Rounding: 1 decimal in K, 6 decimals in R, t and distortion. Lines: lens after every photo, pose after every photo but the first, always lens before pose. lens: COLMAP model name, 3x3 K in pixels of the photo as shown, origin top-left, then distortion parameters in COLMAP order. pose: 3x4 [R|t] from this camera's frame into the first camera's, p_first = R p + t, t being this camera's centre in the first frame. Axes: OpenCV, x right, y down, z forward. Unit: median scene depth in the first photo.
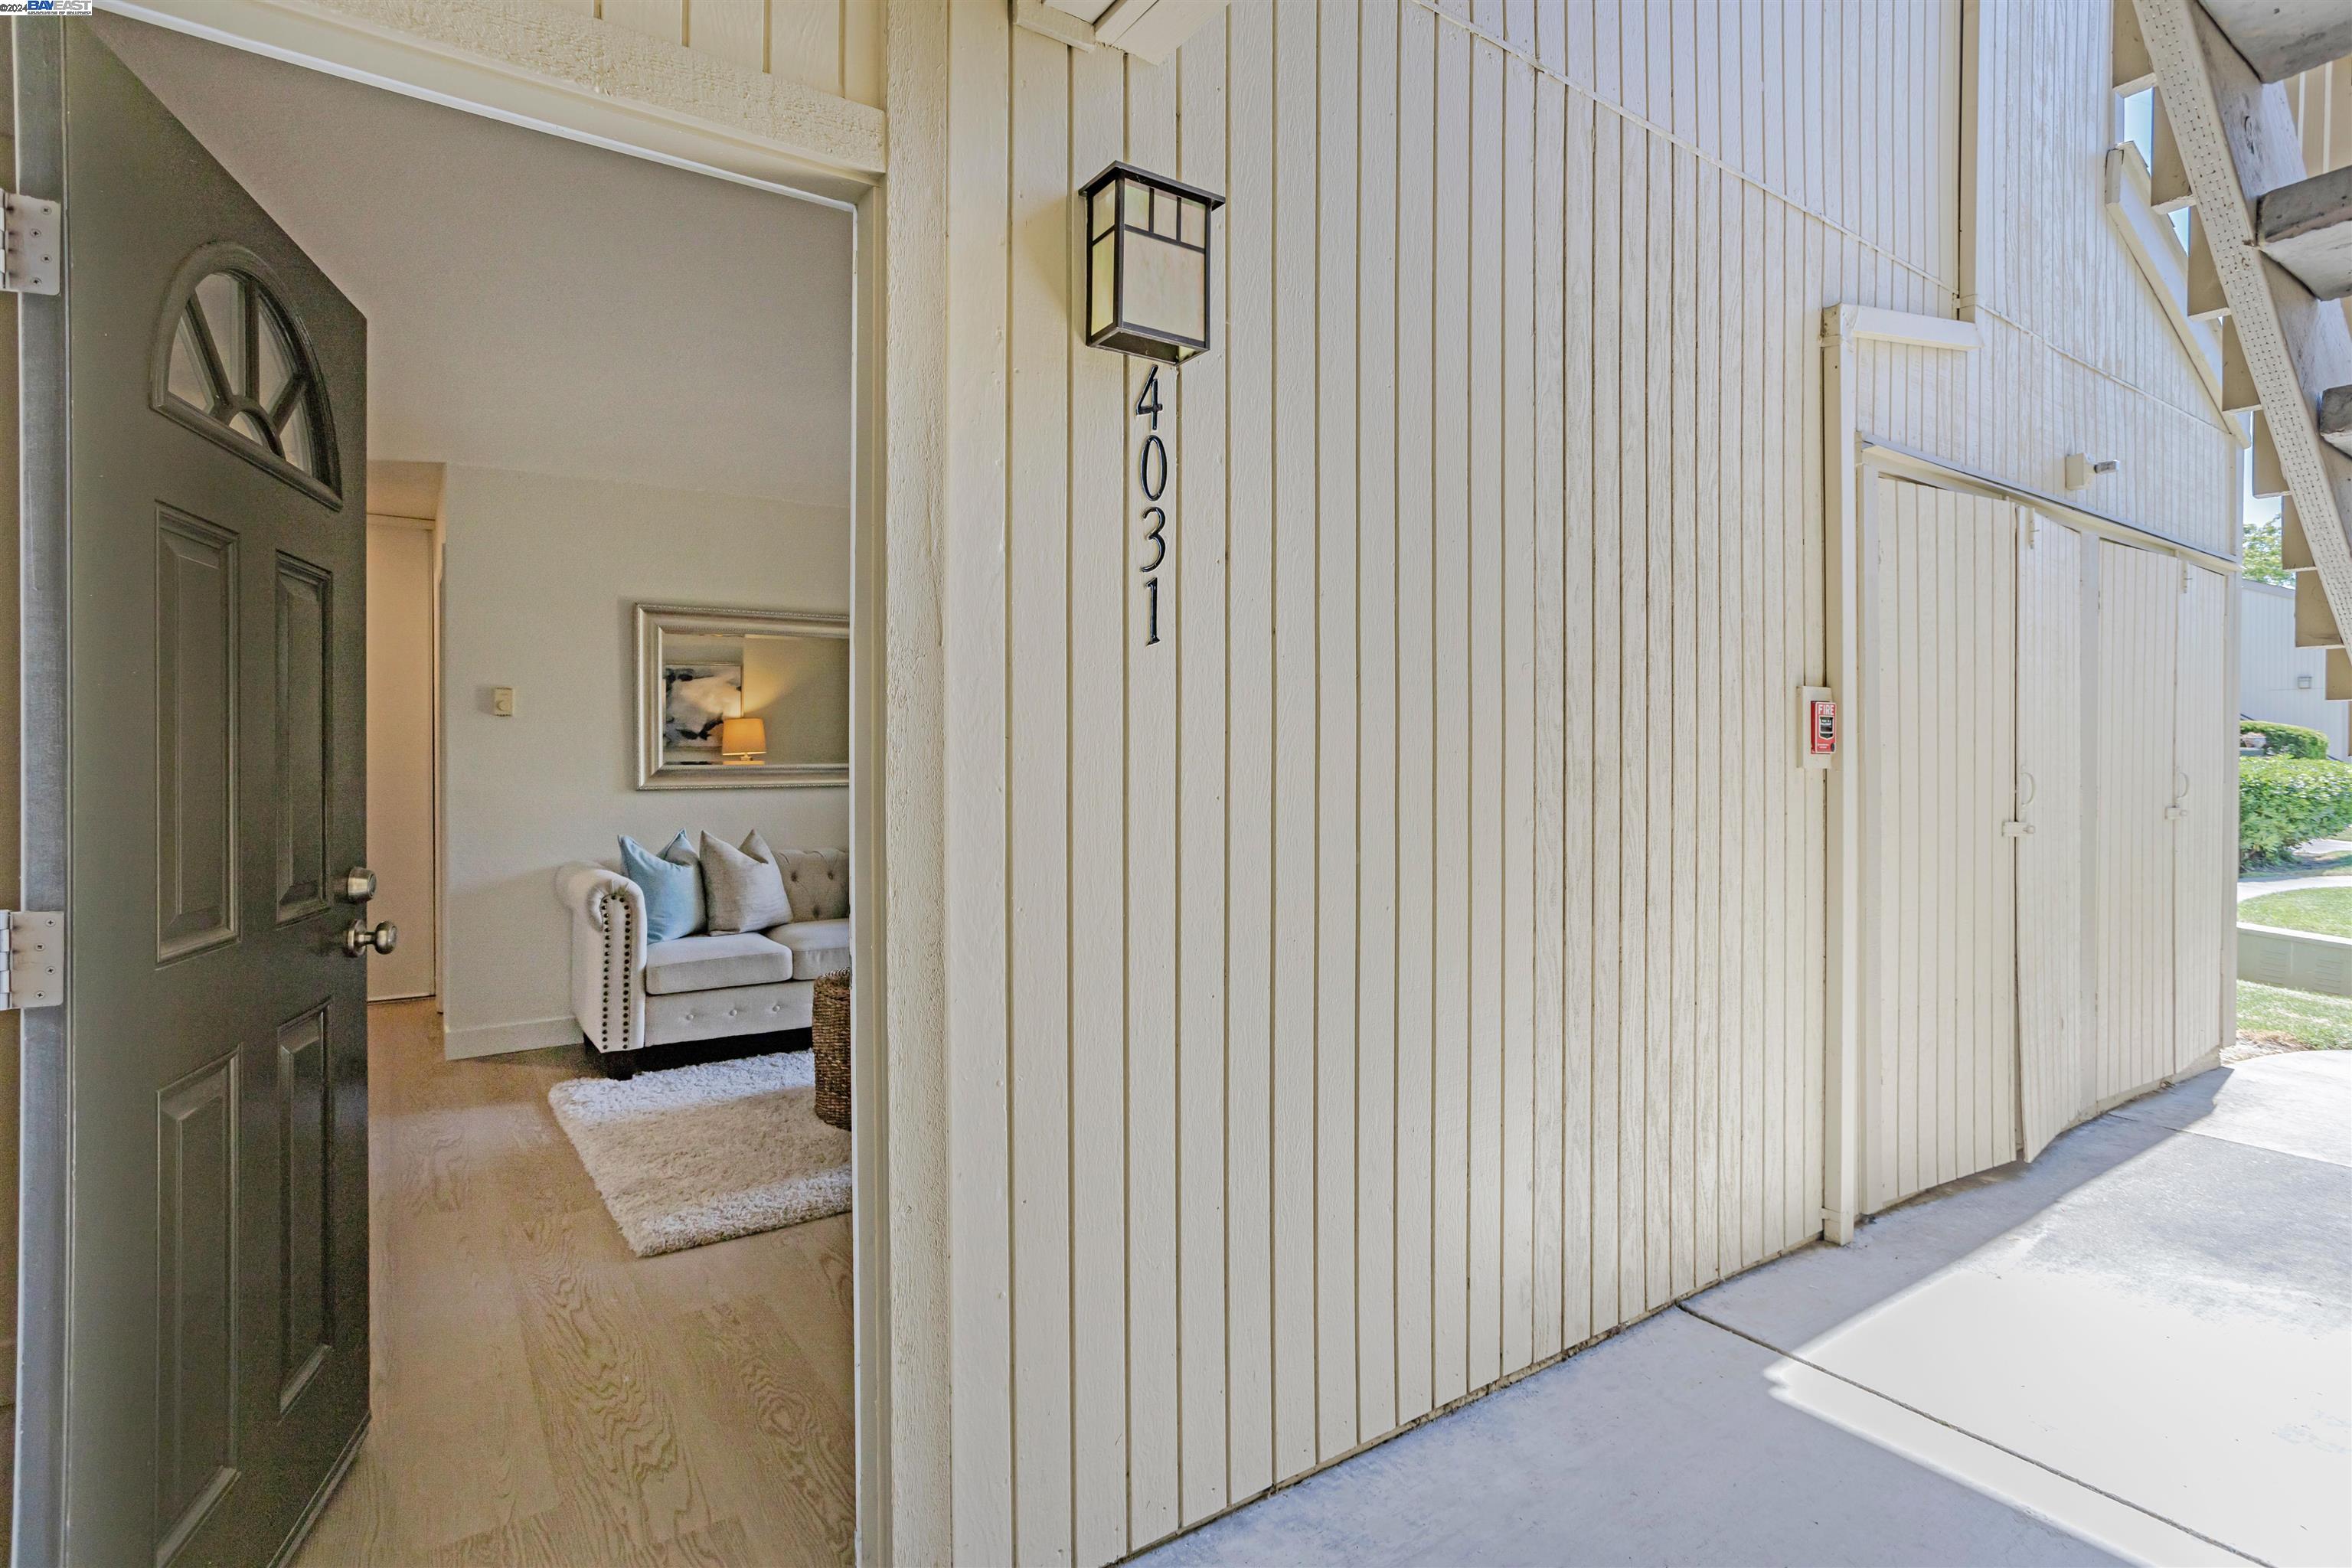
lens RADIAL K [[1157.9, 0, 1136.0], [0, 1157.9, 768.0], [0, 0, 1]] dist [-0.046428, 0.024678]
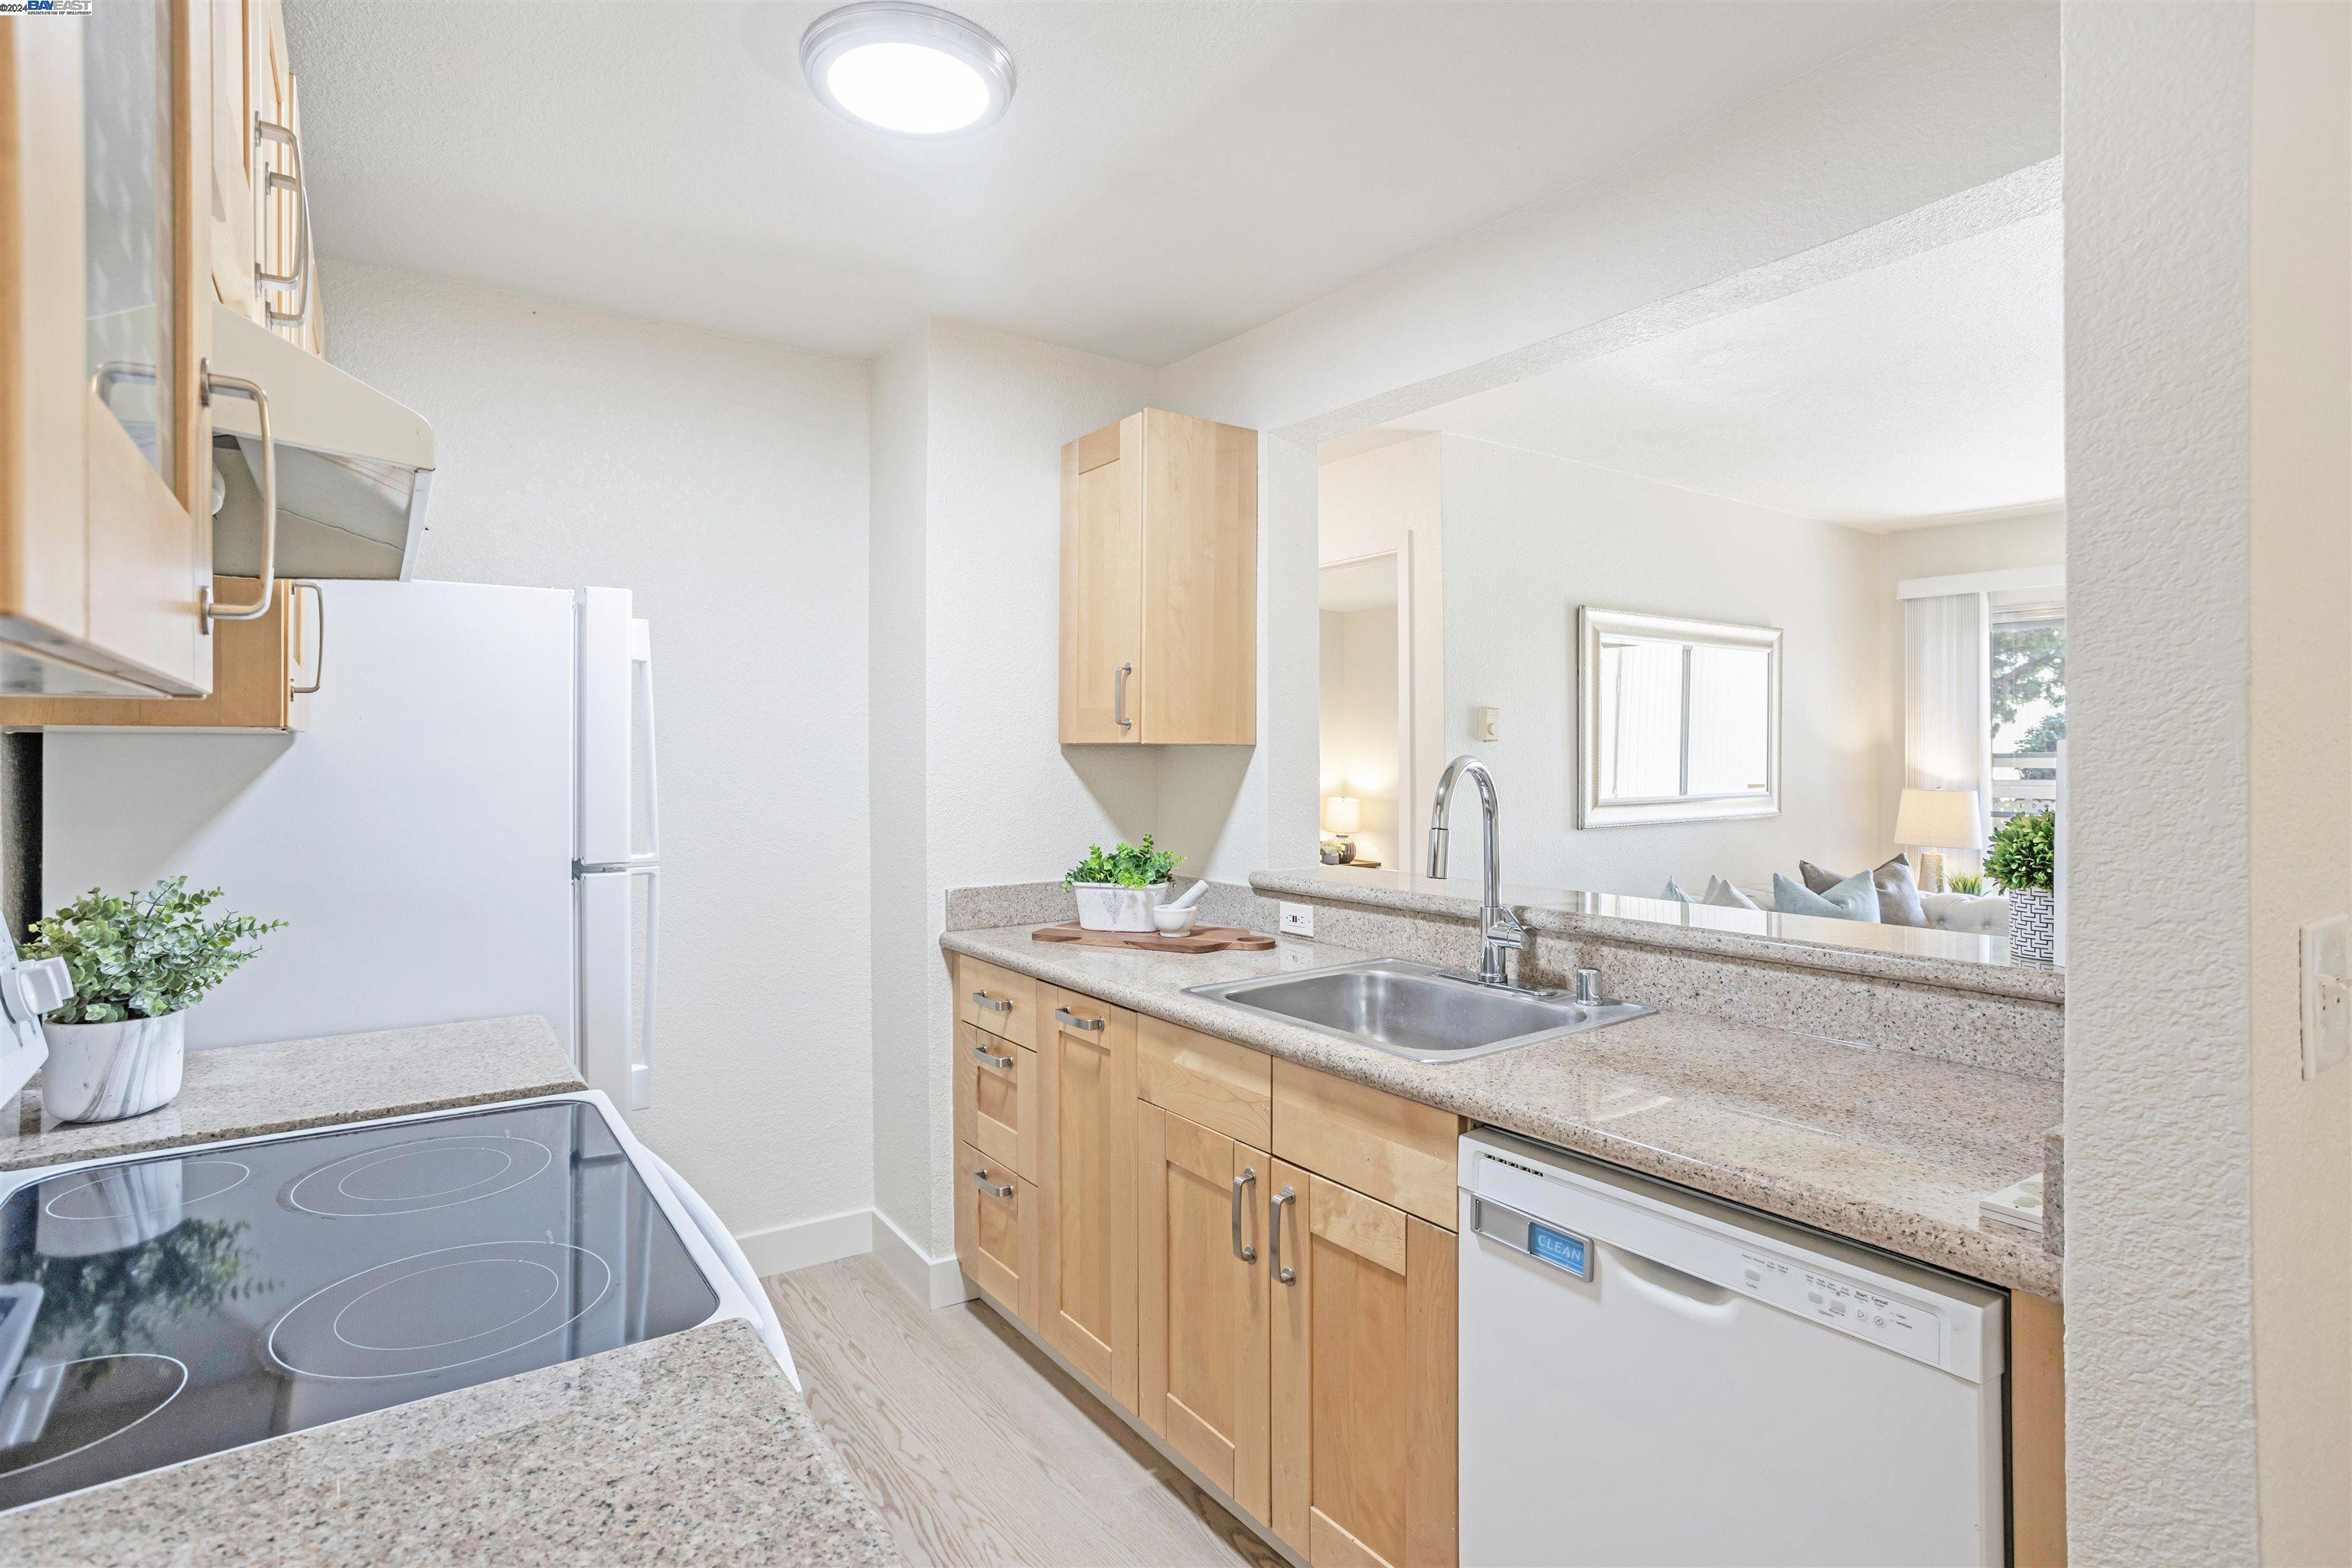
lens RADIAL K [[1157.9, 0, 1139.7], [0, 1157.9, 760.1], [0, 0, 1]] dist [-0.046428, 0.024678]
pose [[0.999884, -0.001385, 0.015199, -0.813361], [0.001509, 0.999966, -0.008152, -0.026069], [-0.015187, 0.008174, 0.999851, 0.184091]]
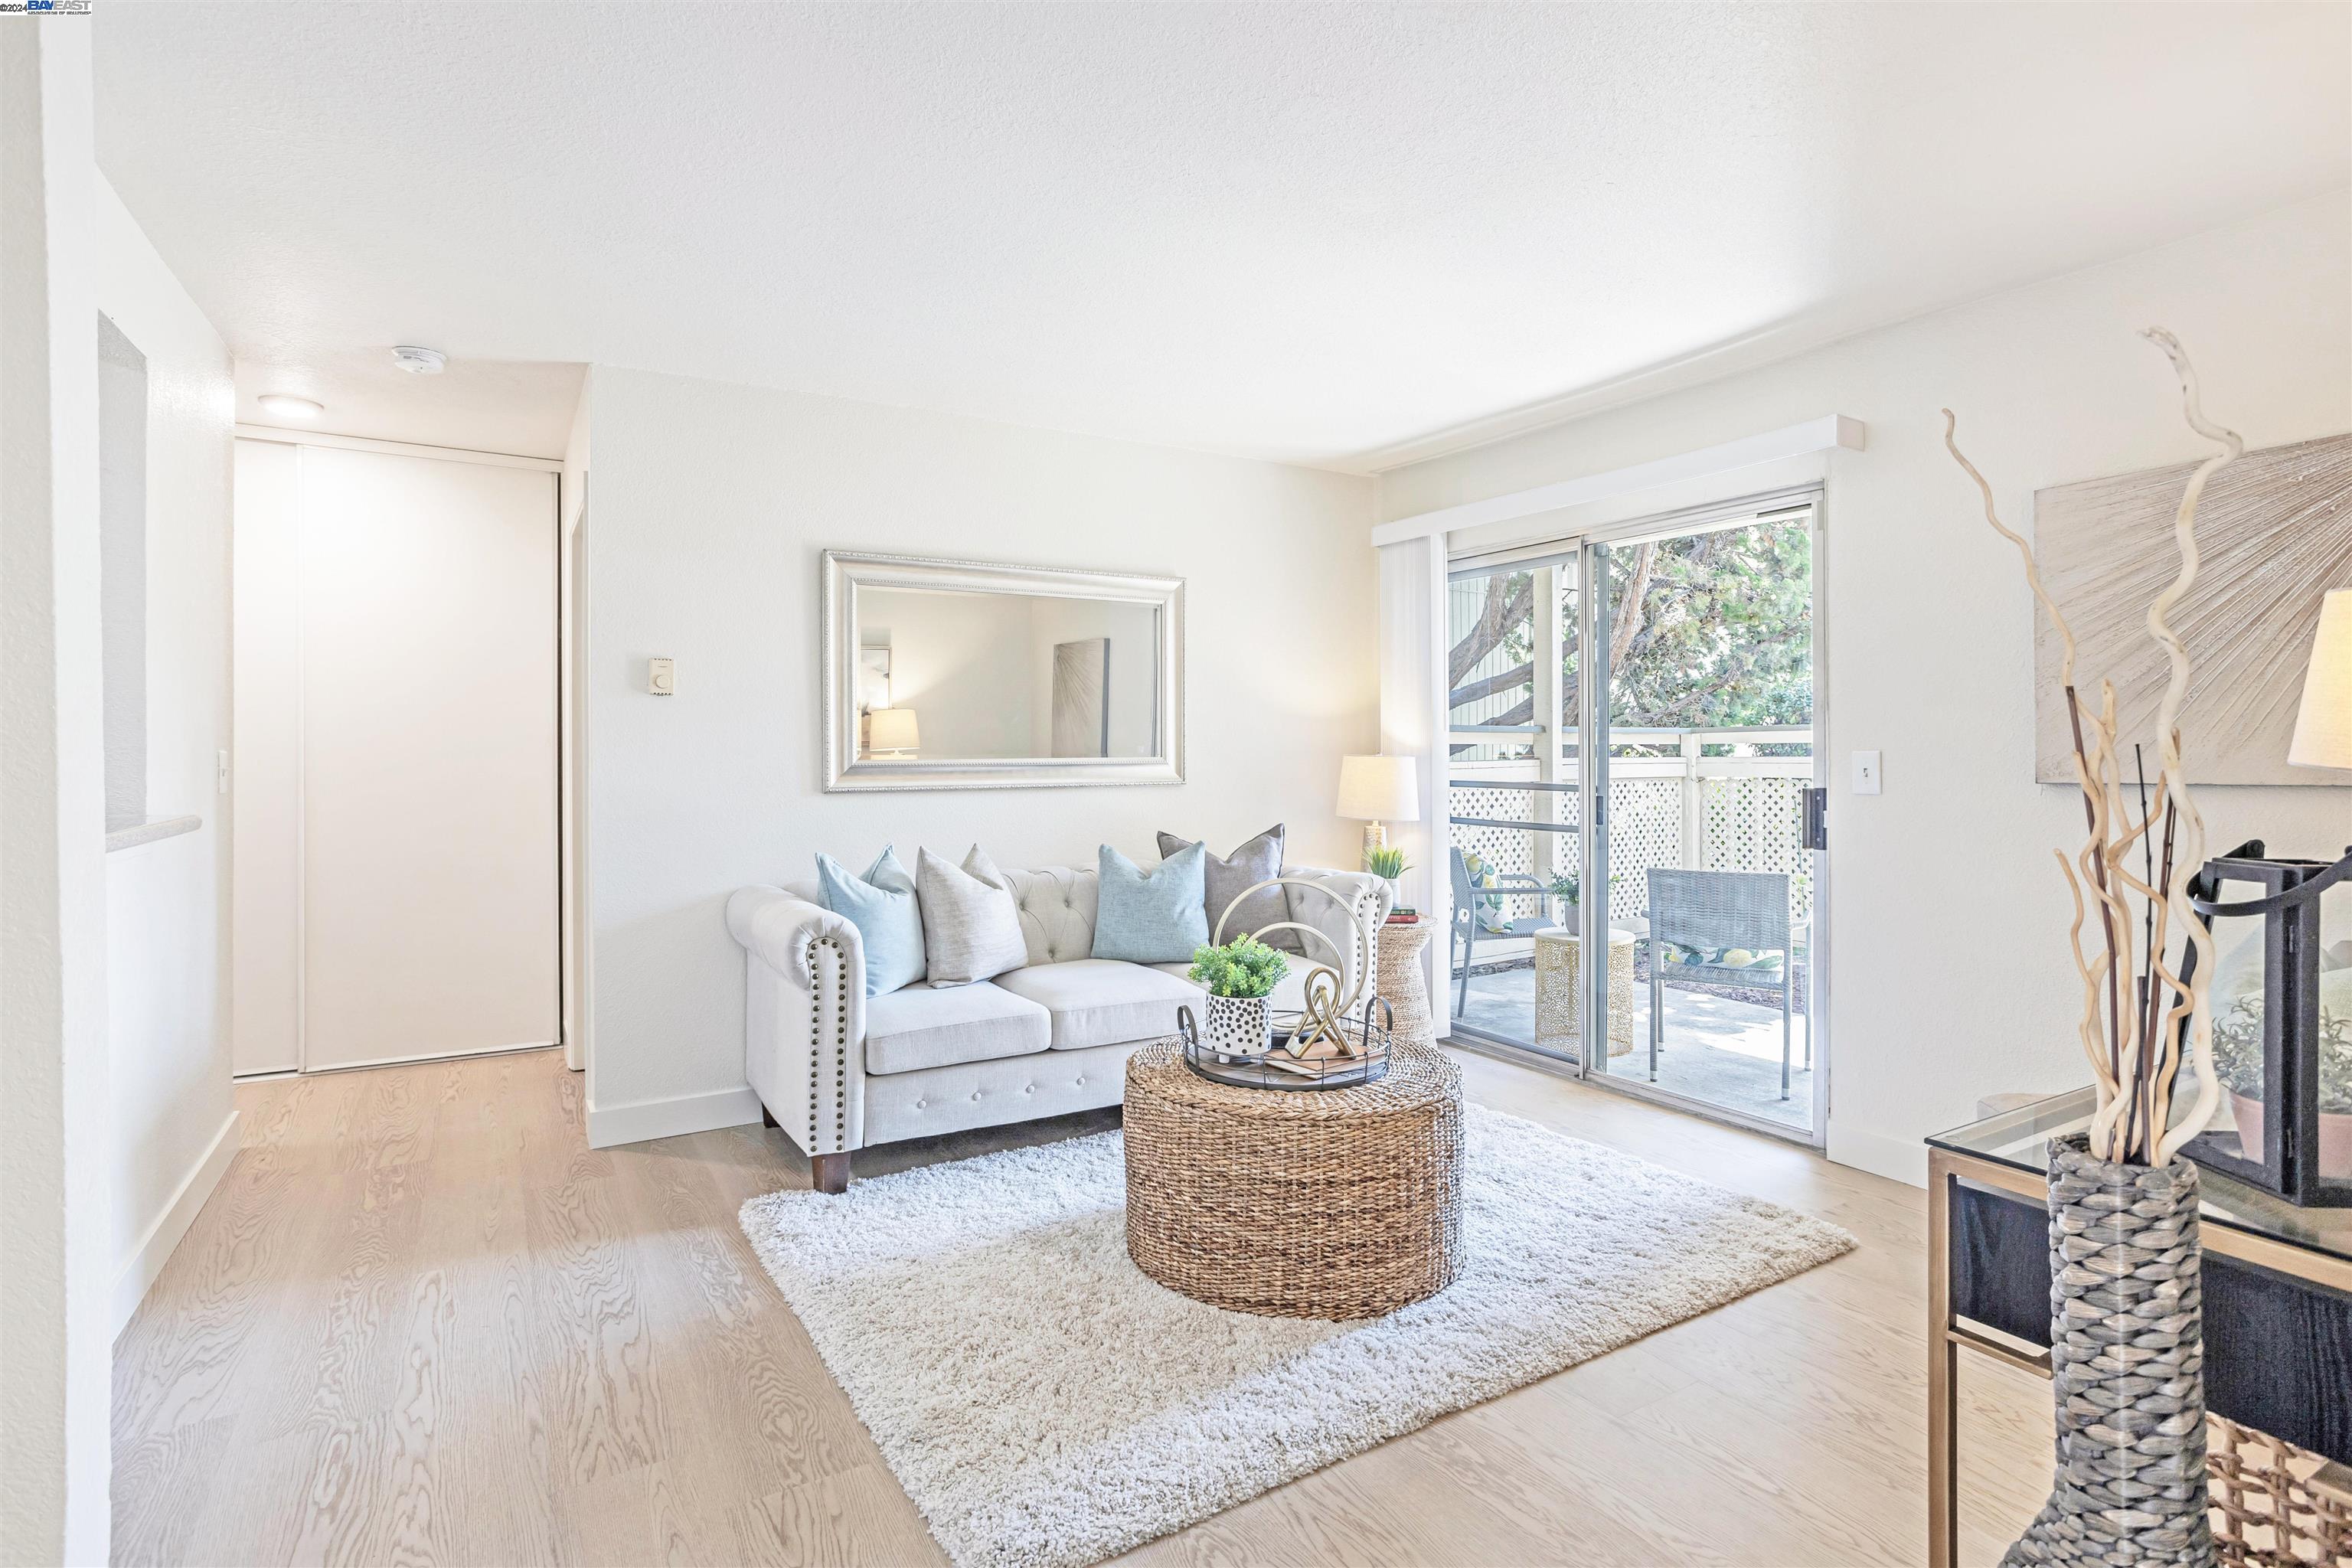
lens RADIAL K [[1157.9, 0, 1130.5], [0, 1157.9, 770.6], [0, 0, 1]] dist [-0.046428, 0.024678]
pose [[0.997804, -0.003383, -0.066154, -0.190155], [0.003501, 0.999992, 0.001669, 0.004033], [0.066148, -0.001897, 0.997808, 0.256332]]
